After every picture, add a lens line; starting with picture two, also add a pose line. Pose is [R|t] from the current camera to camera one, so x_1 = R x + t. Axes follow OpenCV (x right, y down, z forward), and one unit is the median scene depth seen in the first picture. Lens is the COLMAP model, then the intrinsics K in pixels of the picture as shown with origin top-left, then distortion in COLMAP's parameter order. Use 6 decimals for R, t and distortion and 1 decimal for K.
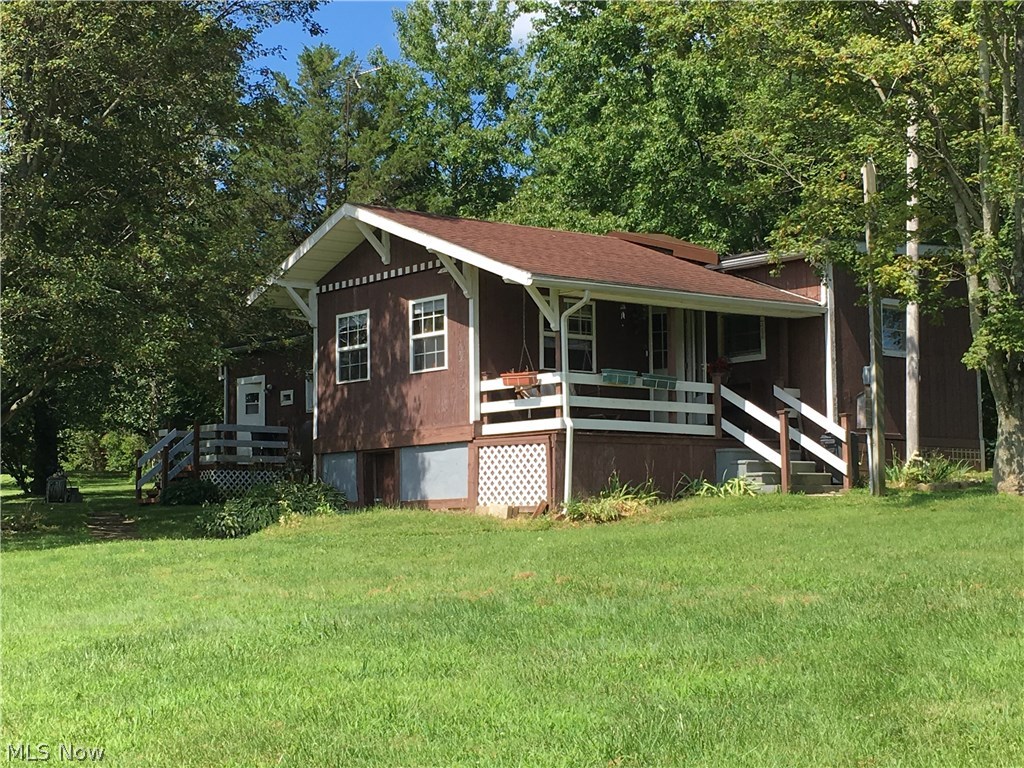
lens RADIAL K [[1762.9, 0, 512.0], [0, 1762.9, 384.0], [0, 0, 1]] dist [0.021691, 0.164365]
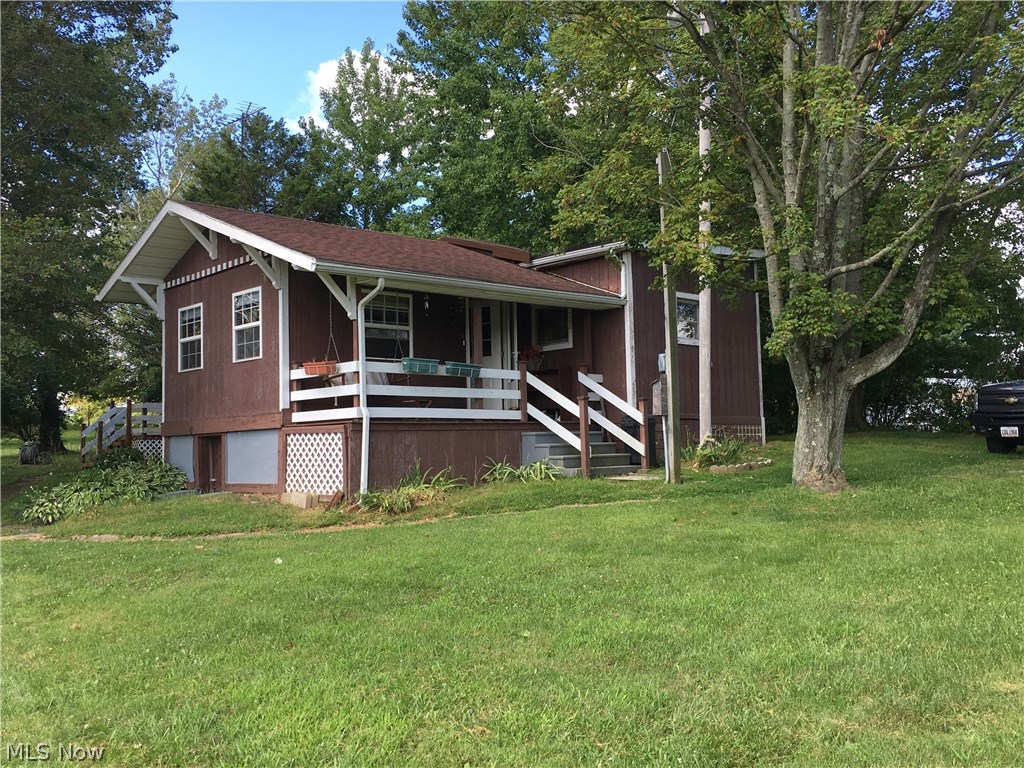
lens RADIAL K [[1015.1, 0, 512.0], [0, 1015.1, 384.0], [0, 0, 1]] dist [0.049425, -0.000924]
pose [[0.998892, -0.006842, 0.046554, 0.084133], [0.005932, 0.999789, 0.019663, -0.004360], [-0.046679, -0.019365, 0.998722, 0.403869]]
